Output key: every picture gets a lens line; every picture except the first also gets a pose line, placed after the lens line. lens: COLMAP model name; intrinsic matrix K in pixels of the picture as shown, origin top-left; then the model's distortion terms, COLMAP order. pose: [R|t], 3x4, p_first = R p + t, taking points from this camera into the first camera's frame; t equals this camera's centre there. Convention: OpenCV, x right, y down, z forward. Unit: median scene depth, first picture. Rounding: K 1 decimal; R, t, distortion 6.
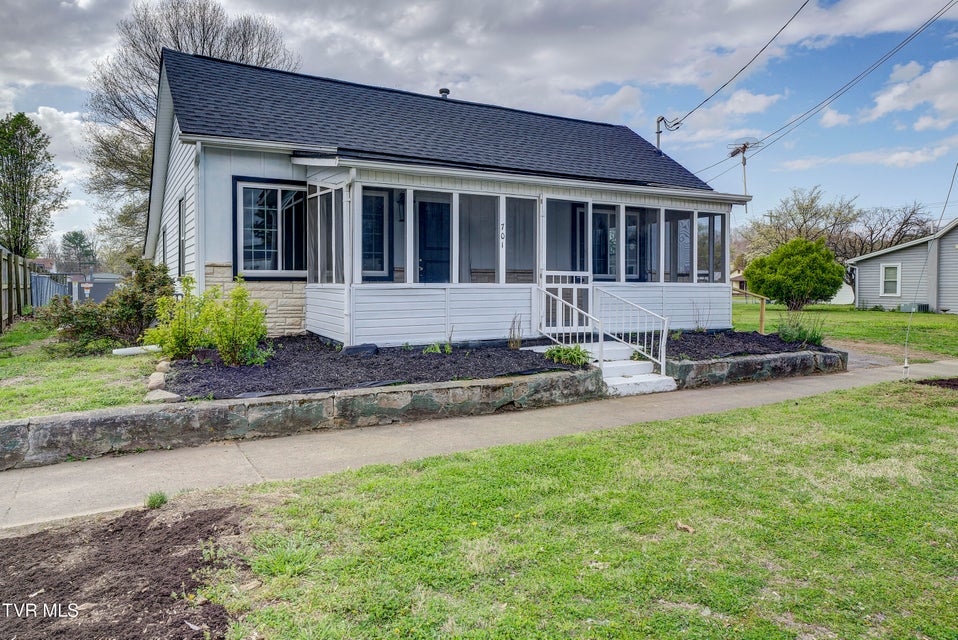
lens RADIAL K [[678.1, 0, 497.1], [0, 678.1, 304.9], [0, 0, 1]] dist [-0.022357, 0.000013]
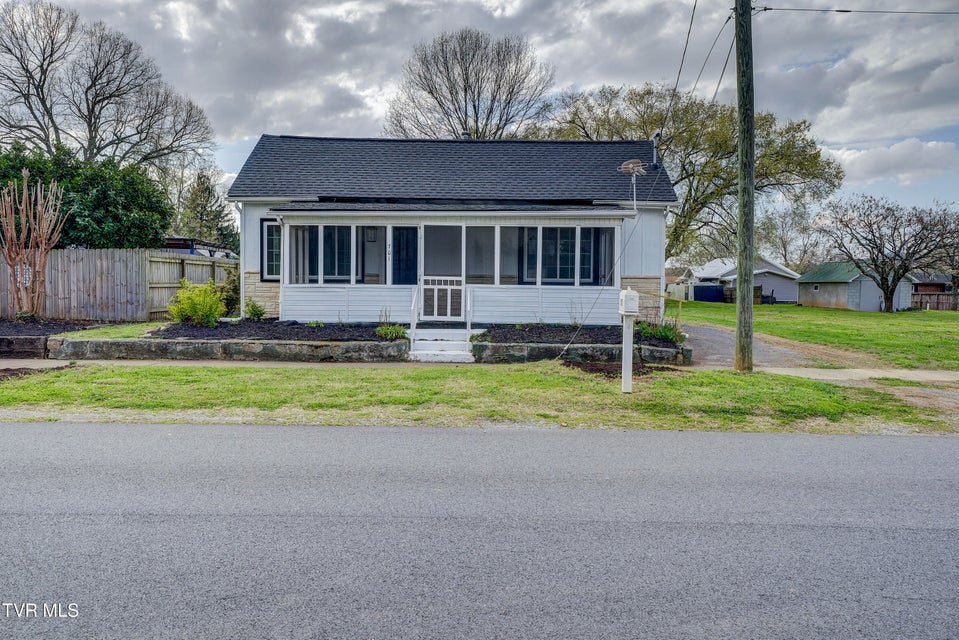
lens RADIAL K [[742.4, 0, 480.9], [0, 742.4, 348.2], [0, 0, 1]] dist [-0.005810, -0.004866]
pose [[0.850274, 0.054102, -0.523552, 0.997255], [-0.026318, 0.997829, 0.060372, 0.003292], [0.525681, -0.037554, 0.849852, -0.269295]]
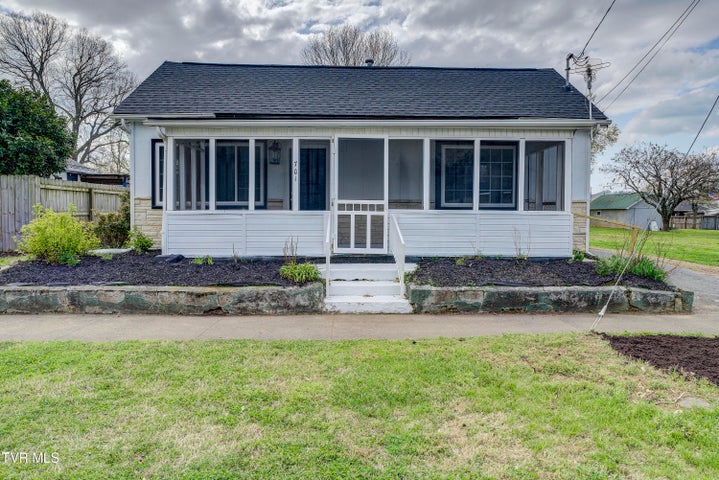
lens RADIAL K [[465.6, 0, 360.0], [0, 465.6, 240.5], [0, 0, 1]] dist [-0.033499, 0.018728]
pose [[0.864816, 0.033173, -0.500992, 0.509850], [-0.019168, 0.999269, 0.033078, -0.007450], [0.501723, -0.019003, 0.864819, 0.319759]]
